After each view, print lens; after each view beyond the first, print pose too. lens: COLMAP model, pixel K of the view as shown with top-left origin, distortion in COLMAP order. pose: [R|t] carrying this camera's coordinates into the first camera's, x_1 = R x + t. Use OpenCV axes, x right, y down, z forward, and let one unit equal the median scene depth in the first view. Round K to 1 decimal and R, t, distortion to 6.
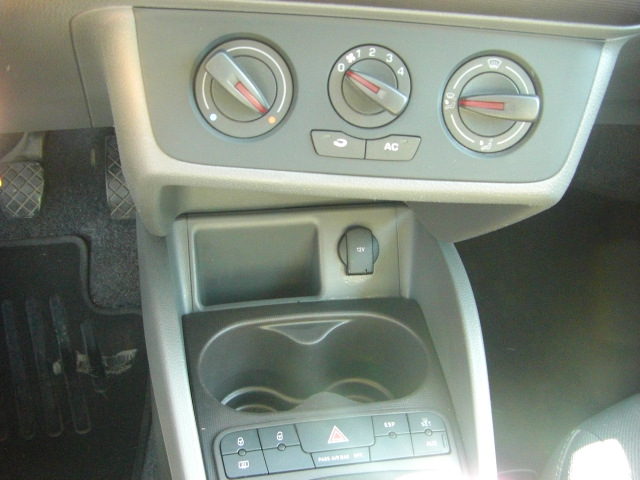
lens RADIAL K [[730.8, 0, 320.0], [0, 730.8, 240.0], [0, 0, 1]] dist [-0.188224, 0.048173]
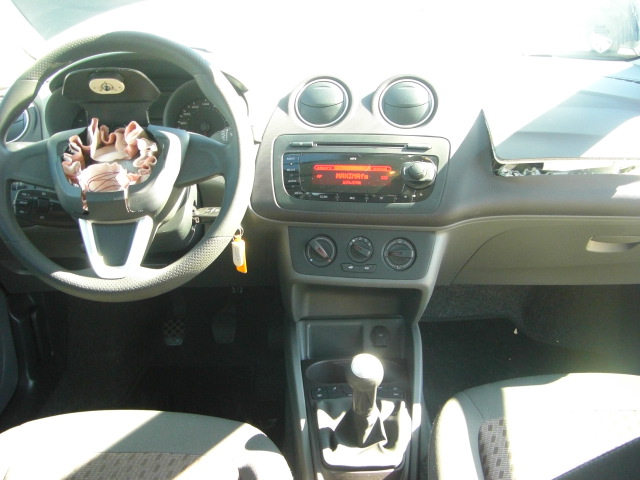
lens RADIAL K [[730.8, 0, 320.0], [0, 730.8, 240.0], [0, 0, 1]] dist [-0.188224, 0.048173]
pose [[0.980924, -0.024762, -0.192810, 0.406678], [-0.044691, 0.936561, -0.347645, 0.686870], [0.189187, 0.349630, 0.917588, -1.567460]]
